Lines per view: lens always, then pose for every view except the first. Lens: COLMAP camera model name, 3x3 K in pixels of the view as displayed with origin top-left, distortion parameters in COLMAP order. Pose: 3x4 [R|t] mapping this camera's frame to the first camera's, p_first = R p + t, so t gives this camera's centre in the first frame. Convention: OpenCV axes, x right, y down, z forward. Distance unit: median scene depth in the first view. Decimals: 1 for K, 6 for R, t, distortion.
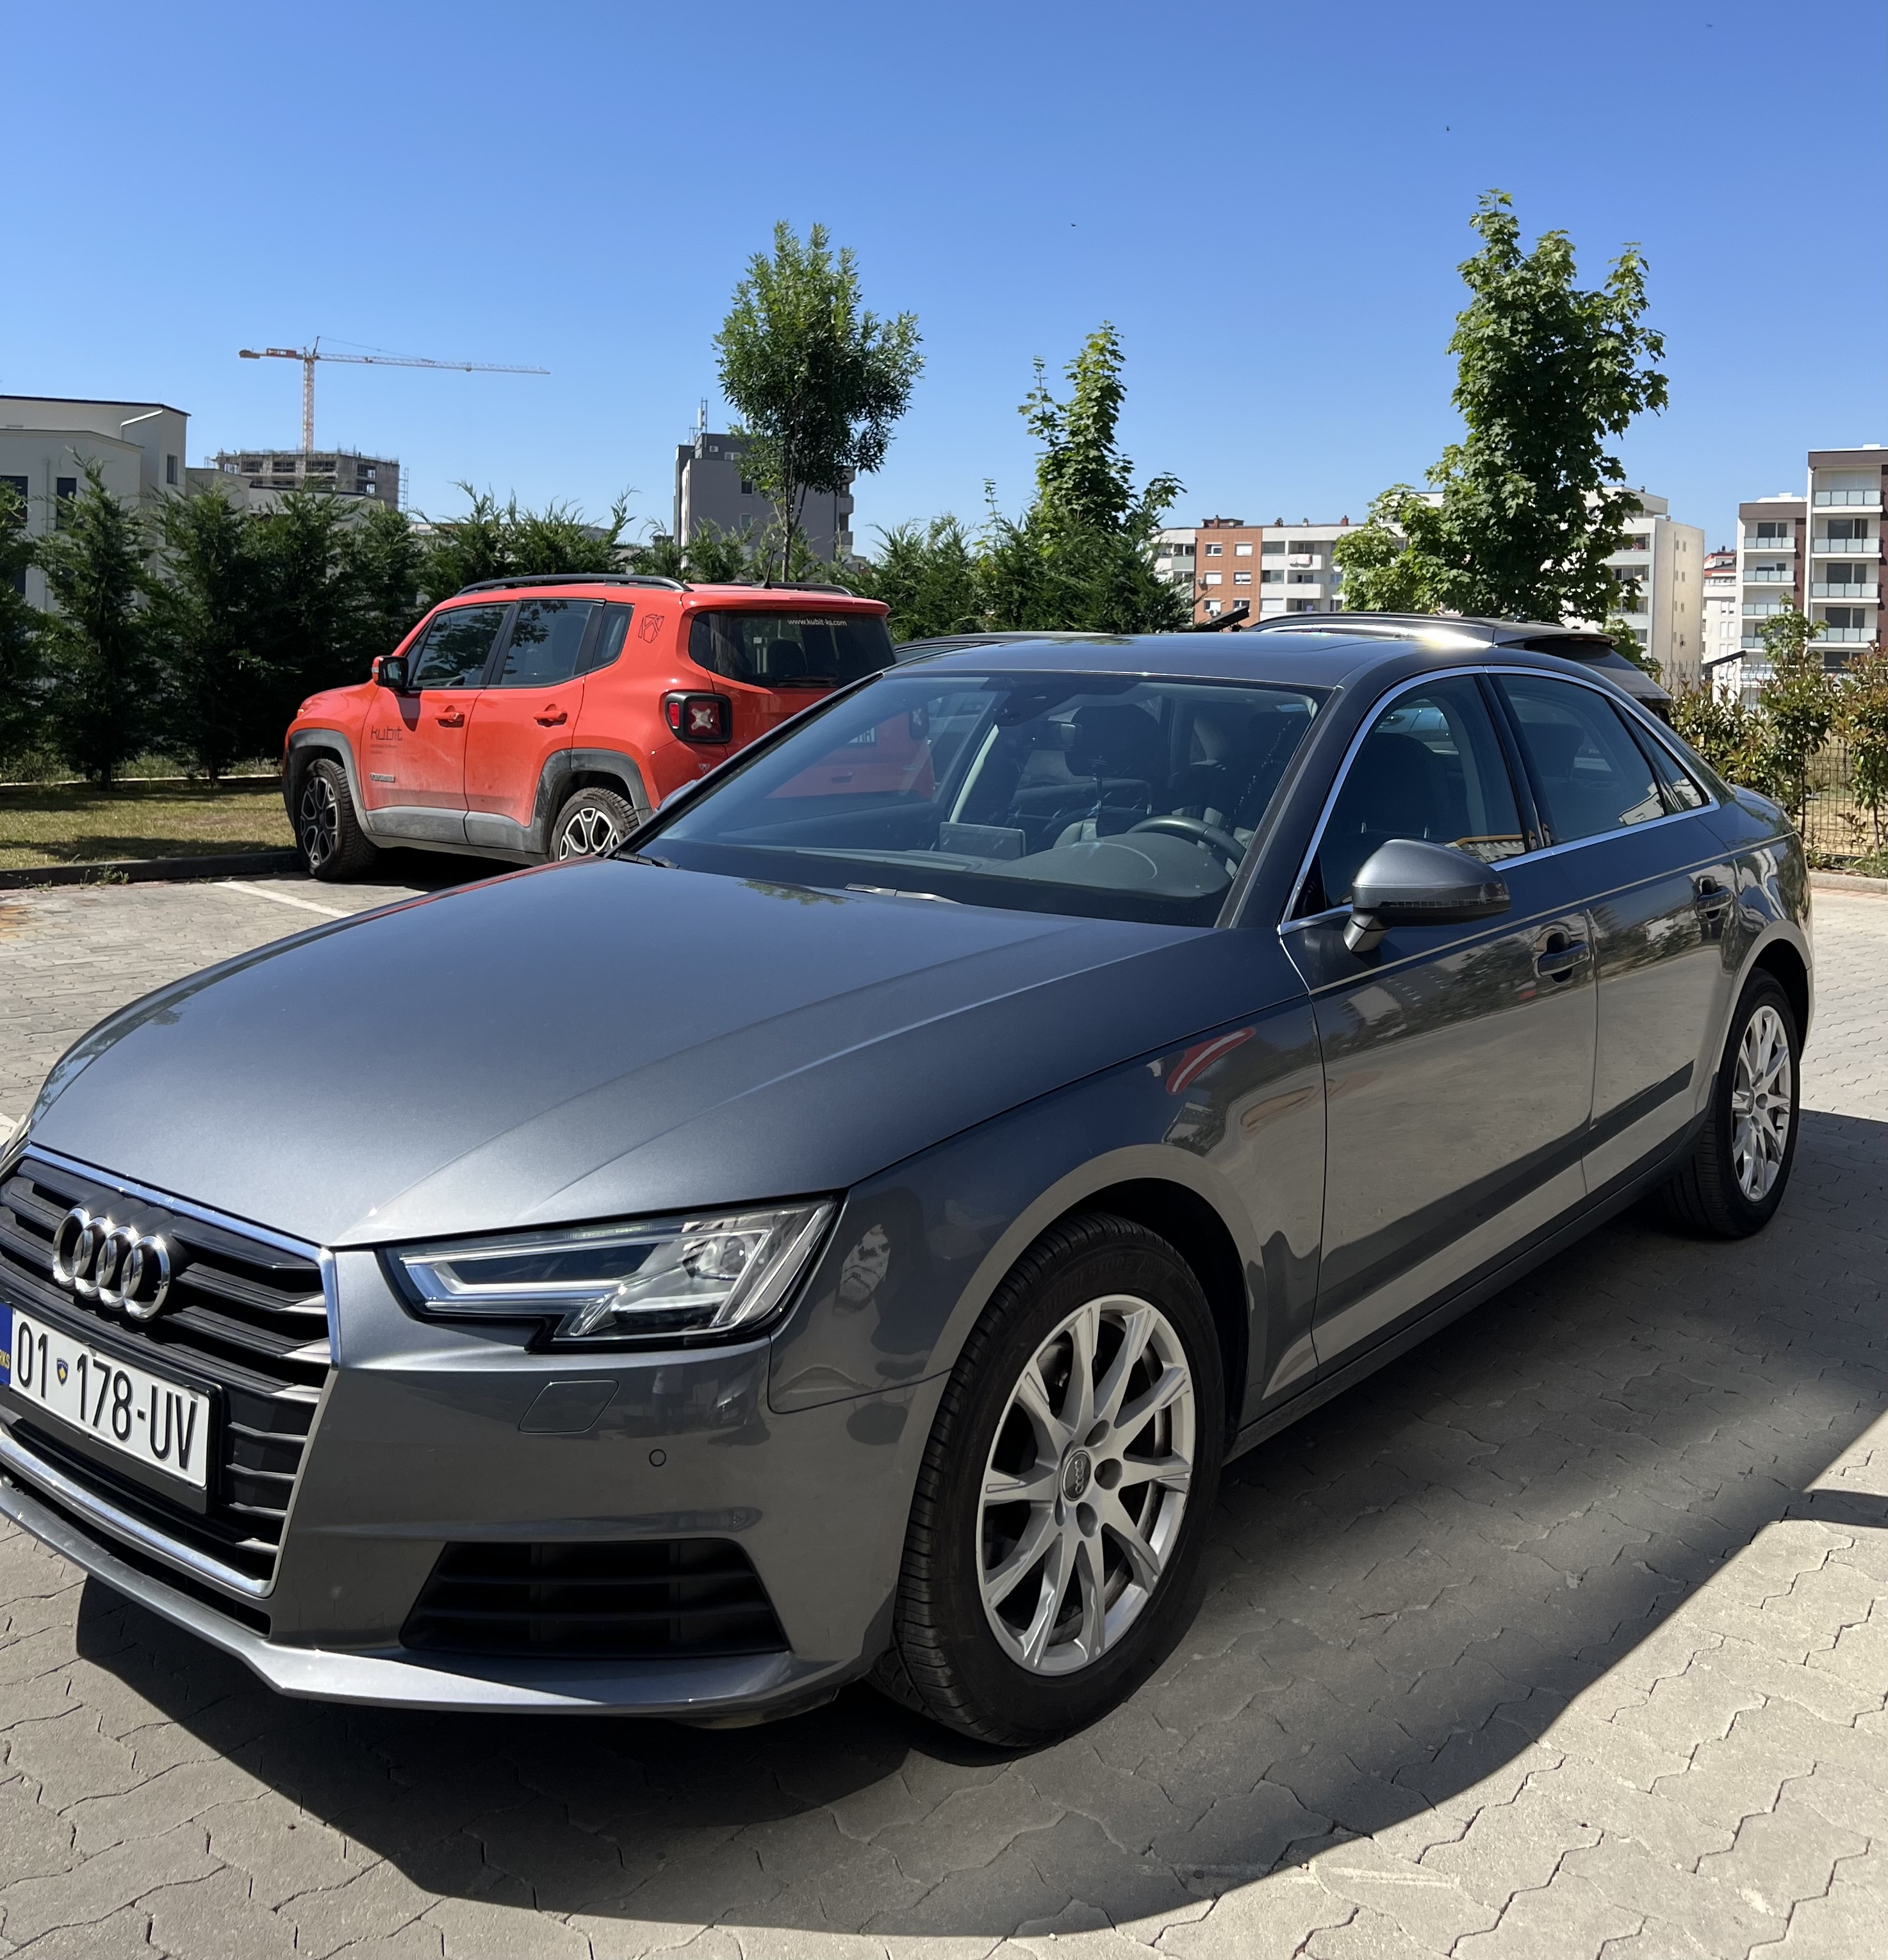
lens RADIAL K [[1977.6, 0, 913.0], [0, 1977.6, 768.0], [0, 0, 1]] dist [0.225089, -0.487729]
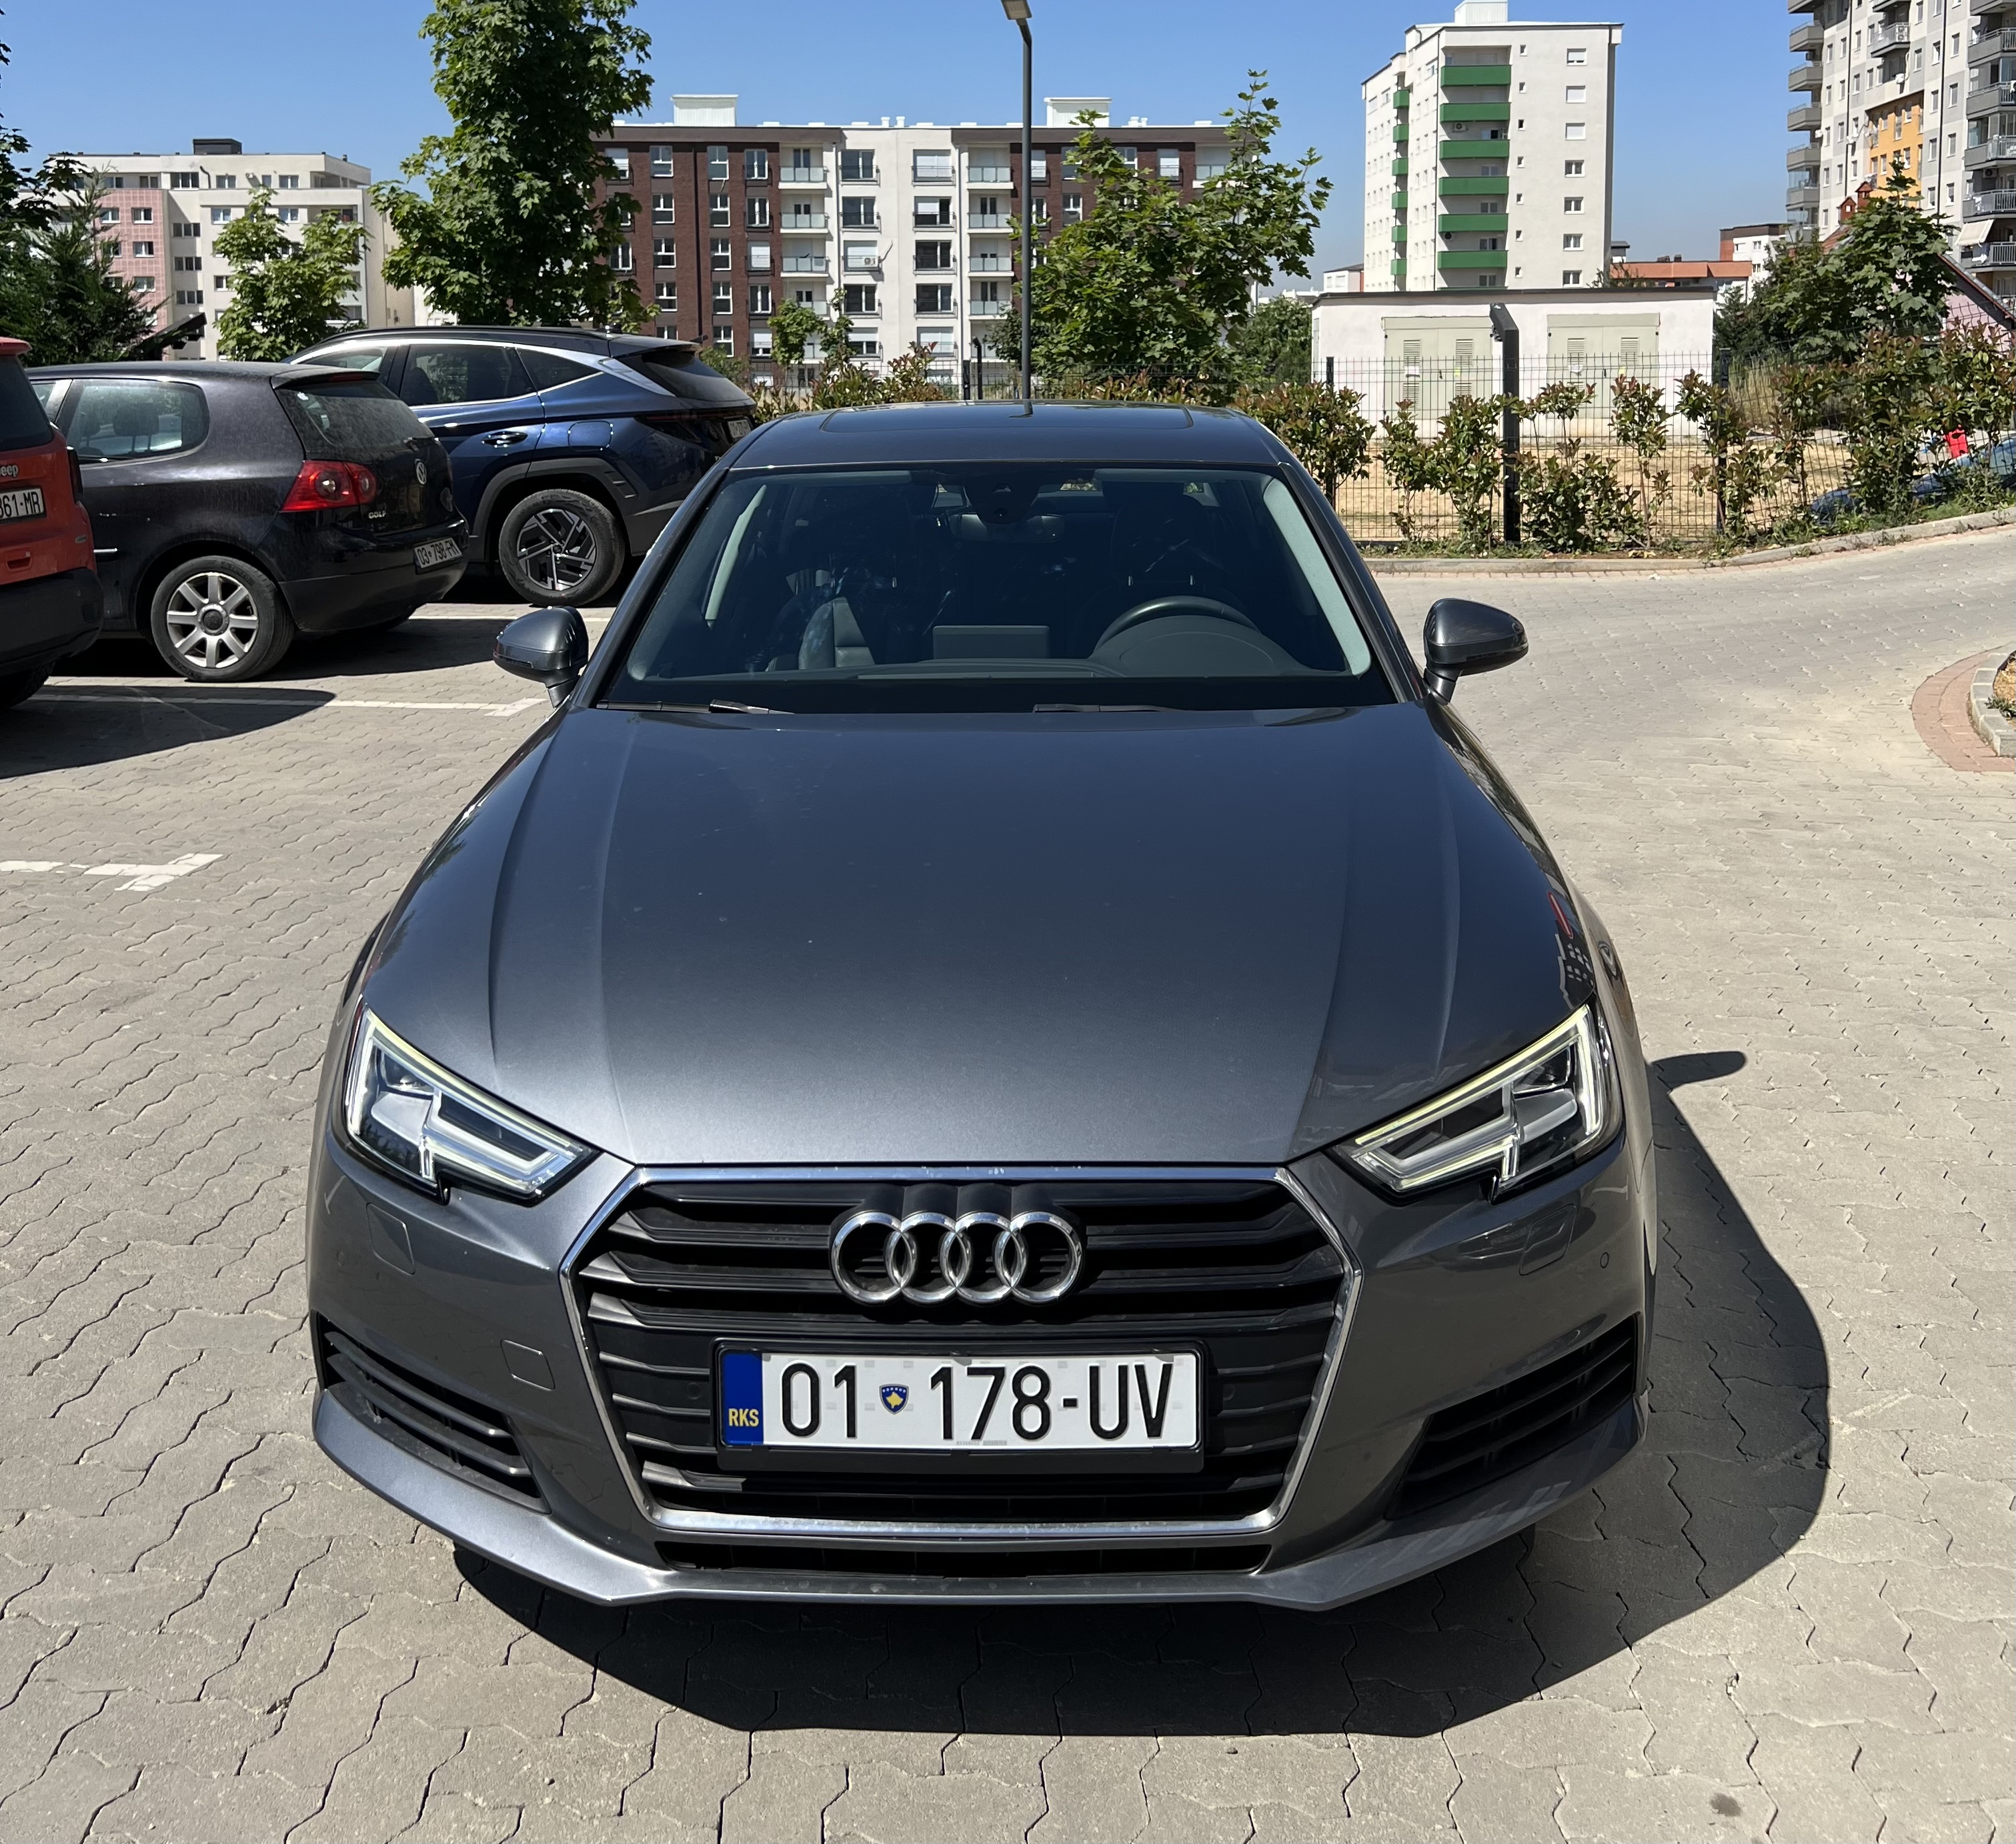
lens RADIAL K [[2106.2, 0, 1005.8], [0, 2106.2, 677.6], [0, 0, 1]] dist [0.011855, -0.033150]
pose [[0.783448, -0.131244, 0.607441, -0.165717], [0.065115, 0.989401, 0.129789, -0.022584], [-0.618037, -0.062129, 0.783690, 0.052675]]
